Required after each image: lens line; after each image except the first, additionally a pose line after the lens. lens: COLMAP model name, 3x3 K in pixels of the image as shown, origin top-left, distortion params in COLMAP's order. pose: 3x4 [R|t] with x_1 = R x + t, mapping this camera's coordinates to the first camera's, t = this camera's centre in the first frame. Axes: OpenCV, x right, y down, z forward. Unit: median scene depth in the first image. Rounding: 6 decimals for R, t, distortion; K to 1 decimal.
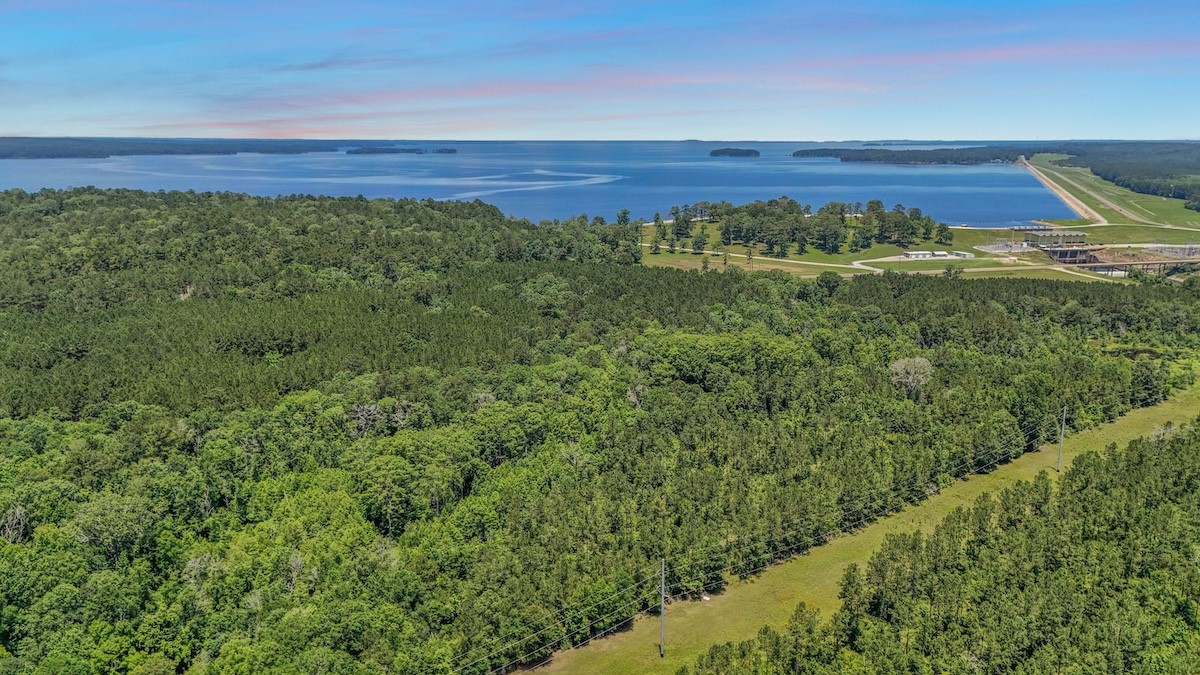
lens RADIAL K [[886.0, 0, 600.3], [0, 886.0, 339.7], [0, 0, 1]] dist [0.071194, -0.060258]
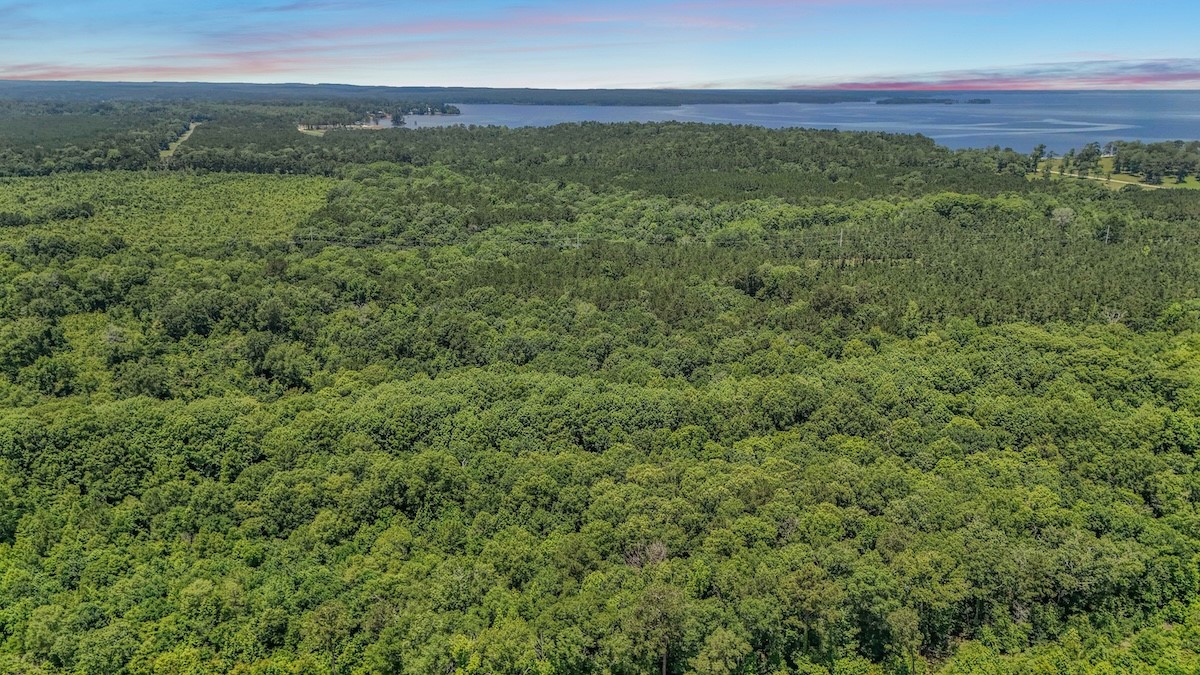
lens RADIAL K [[886.0, 0, 601.8], [0, 886.0, 331.2], [0, 0, 1]] dist [0.071194, -0.060258]
pose [[0.839974, 0.148018, -0.522048, 0.482242], [-0.125735, 0.988985, 0.078103, 0.216198], [0.527858, 0.000035, 0.849332, -0.954870]]
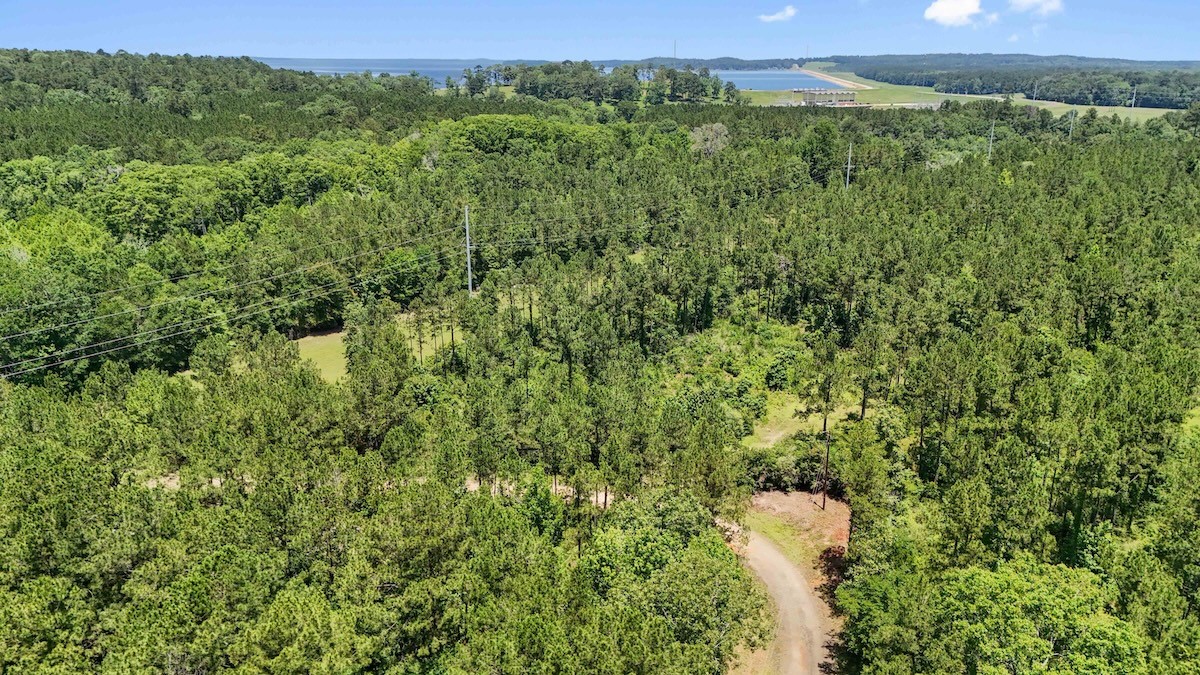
lens RADIAL K [[886.0, 0, 602.7], [0, 886.0, 338.9], [0, 0, 1]] dist [0.071194, -0.060258]
pose [[0.974154, -0.064052, 0.216611, 0.000316], [0.046179, 0.995173, 0.086596, 0.145521], [-0.221112, -0.074355, 0.972410, 0.032309]]
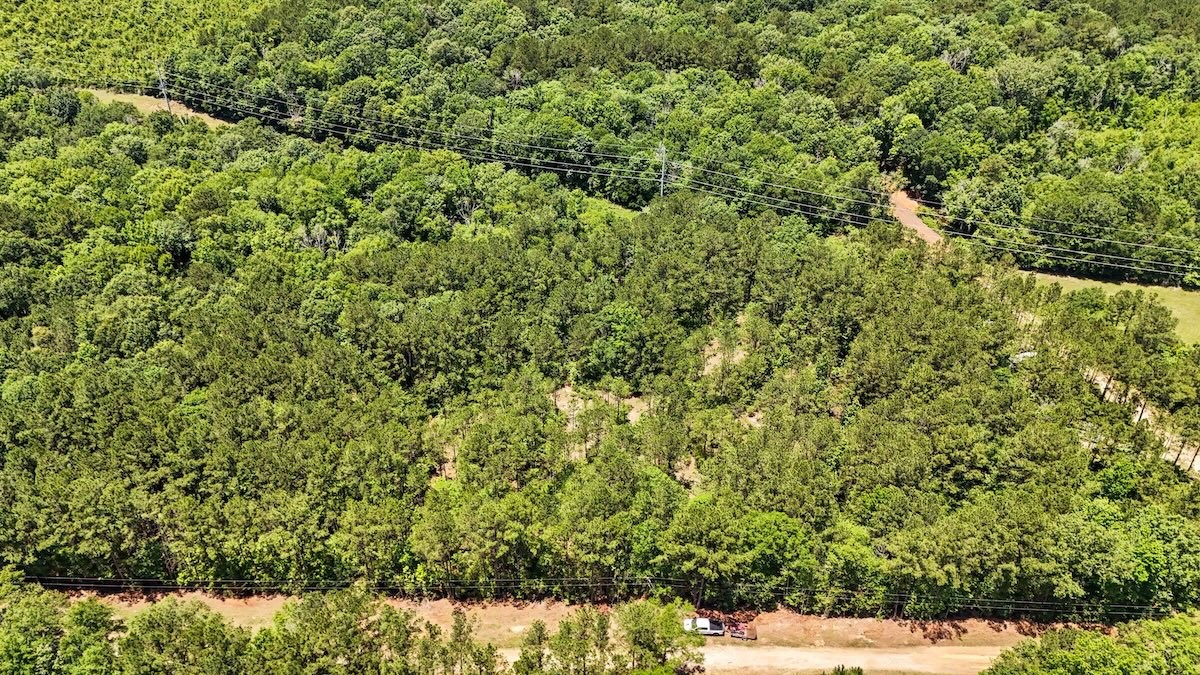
lens RADIAL K [[886.0, 0, 593.7], [0, 886.0, 328.9], [0, 0, 1]] dist [0.071194, -0.060258]
pose [[0.508603, 0.477541, -0.716434, 0.140213], [-0.197155, 0.874579, 0.442992, 0.032441], [0.838125, -0.084059, 0.538963, -0.143632]]
